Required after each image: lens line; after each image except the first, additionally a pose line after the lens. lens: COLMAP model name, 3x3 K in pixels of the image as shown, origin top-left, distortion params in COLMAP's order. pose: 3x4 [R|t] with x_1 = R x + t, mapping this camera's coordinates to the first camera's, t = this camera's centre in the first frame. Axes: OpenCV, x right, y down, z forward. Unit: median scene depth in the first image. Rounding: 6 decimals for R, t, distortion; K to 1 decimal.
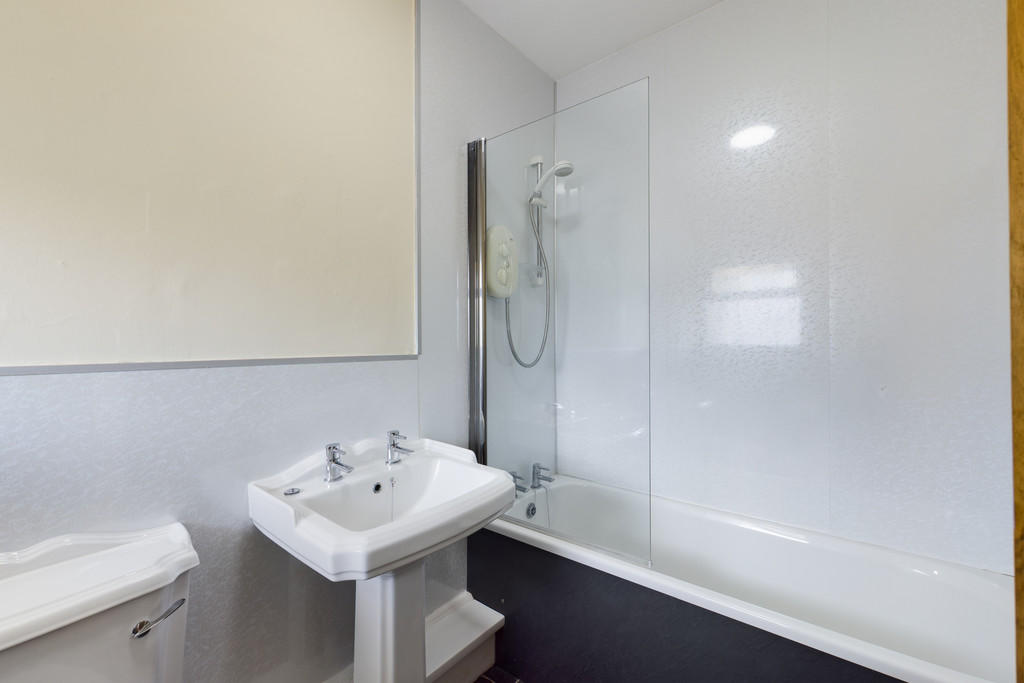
lens RADIAL K [[426.8, 0, 512.0], [0, 426.8, 341.5], [0, 0, 1]] dist [-0.001441, -0.000344]
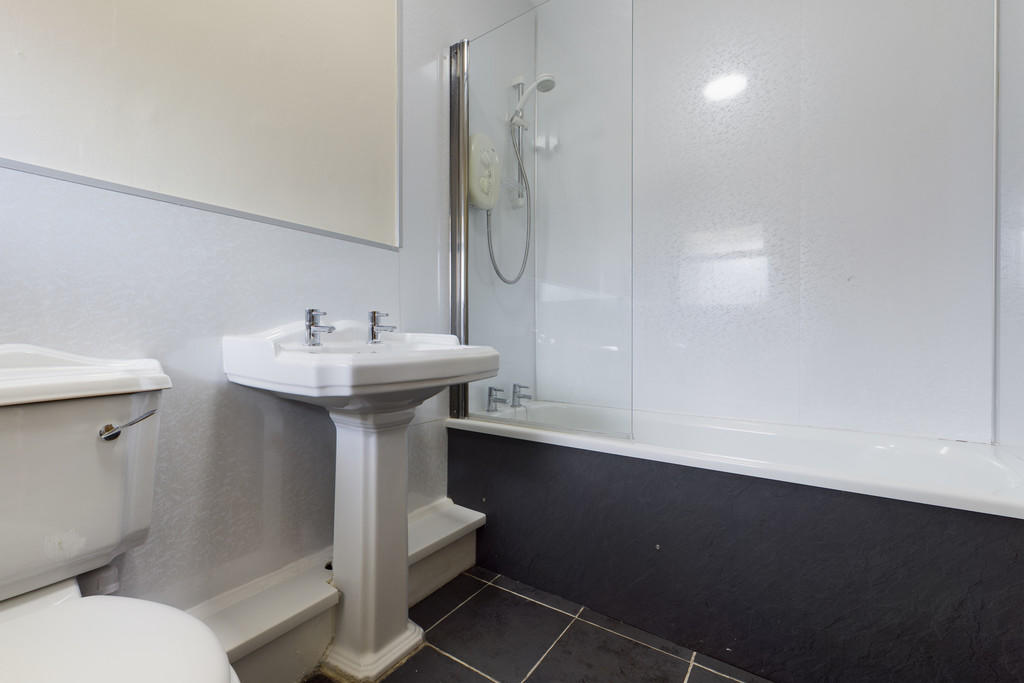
lens RADIAL K [[426.8, 0, 512.0], [0, 426.8, 341.5], [0, 0, 1]] dist [-0.001441, -0.000344]
pose [[0.998144, 0.004557, 0.060735, -0.016460], [-0.004850, 0.999977, 0.004671, 0.206000], [-0.060713, -0.004957, 0.998143, 0.001600]]
